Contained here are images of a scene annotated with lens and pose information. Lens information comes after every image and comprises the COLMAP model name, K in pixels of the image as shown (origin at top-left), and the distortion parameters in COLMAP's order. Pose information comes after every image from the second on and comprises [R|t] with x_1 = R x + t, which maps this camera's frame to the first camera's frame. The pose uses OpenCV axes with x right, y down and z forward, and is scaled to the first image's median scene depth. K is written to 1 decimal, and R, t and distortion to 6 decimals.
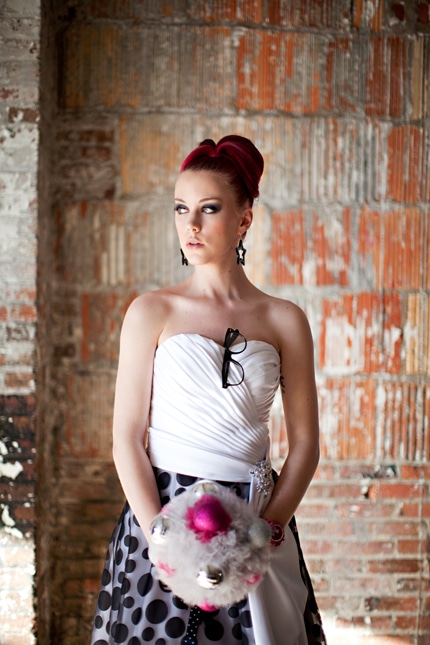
lens RADIAL K [[1395.5, 0, 215.0], [0, 1395.5, 322.5], [0, 0, 1]] dist [-0.257387, 4.045809]
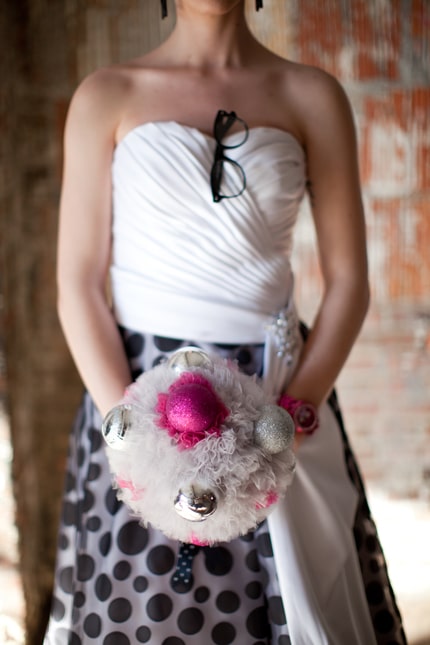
lens RADIAL K [[1395.5, 0, 215.0], [0, 1395.5, 322.5], [0, 0, 1]] dist [-0.257387, 4.045809]
pose [[0.998571, -0.038604, -0.036955, 0.027040], [0.042650, 0.992355, 0.115816, 0.026856], [0.032202, -0.117226, 0.992583, 0.341092]]
